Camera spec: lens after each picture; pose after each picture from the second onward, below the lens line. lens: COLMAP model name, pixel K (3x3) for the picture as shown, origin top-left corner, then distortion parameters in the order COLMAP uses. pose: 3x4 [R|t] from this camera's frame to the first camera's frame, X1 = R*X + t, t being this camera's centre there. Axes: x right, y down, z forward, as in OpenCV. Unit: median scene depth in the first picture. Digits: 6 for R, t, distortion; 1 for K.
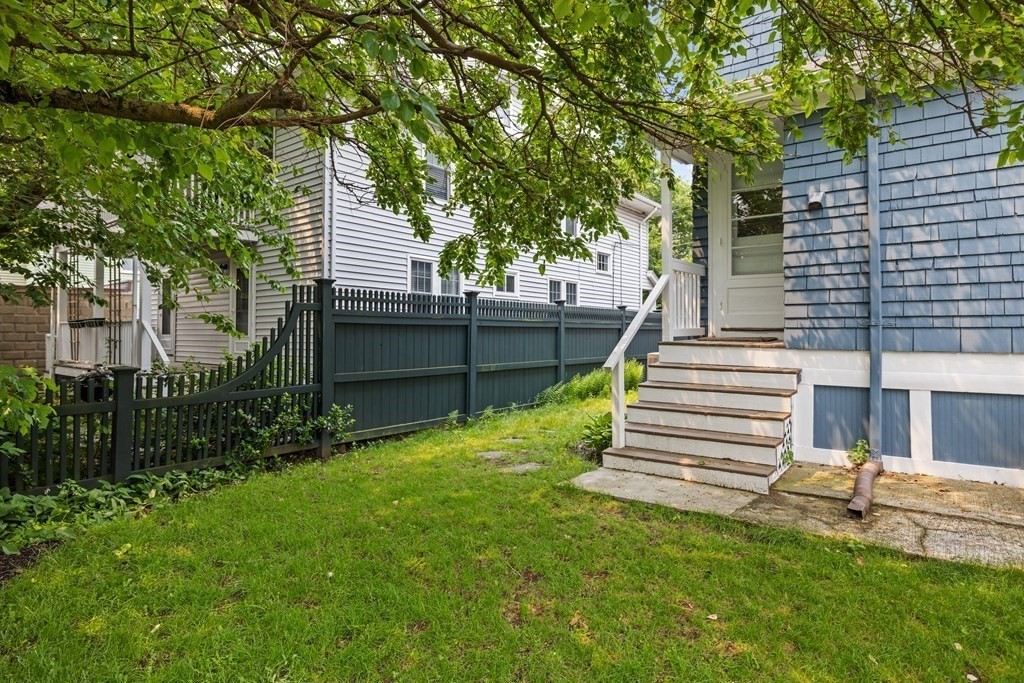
lens RADIAL K [[553.6, 0, 508.1], [0, 553.6, 334.7], [0, 0, 1]] dist [0.004301, 0.000361]
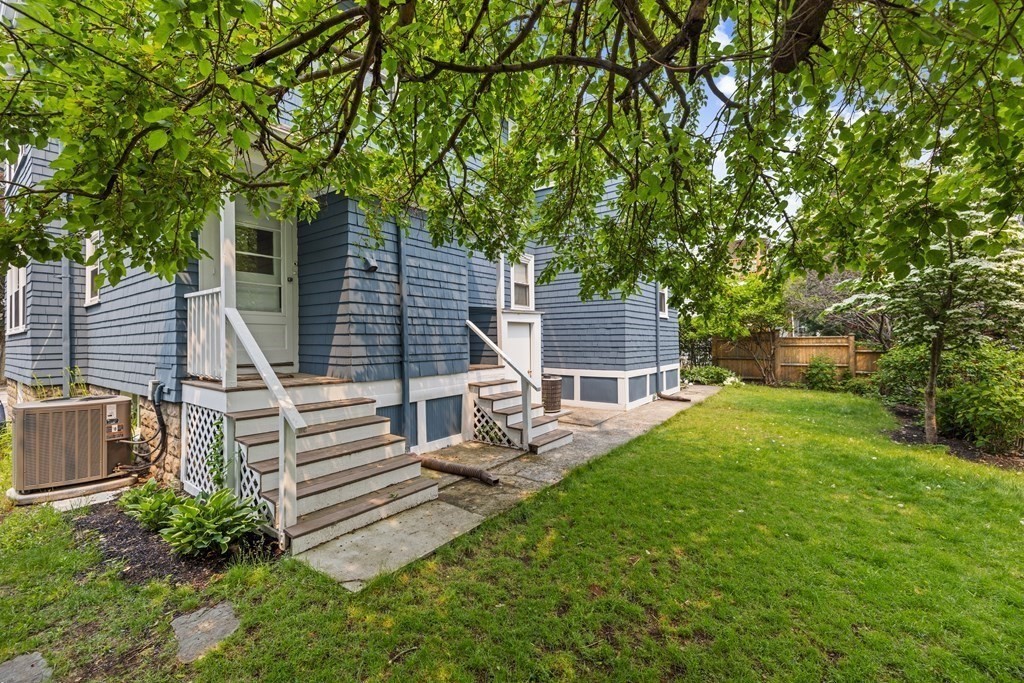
lens RADIAL K [[434.0, 0, 506.8], [0, 434.0, 340.2], [0, 0, 1]] dist [0.000454, 0.000938]
pose [[-0.021190, -0.004732, 0.999764, -0.496137], [0.011234, 0.999925, 0.004970, -0.075311], [-0.999712, 0.011337, -0.021135, 0.773127]]
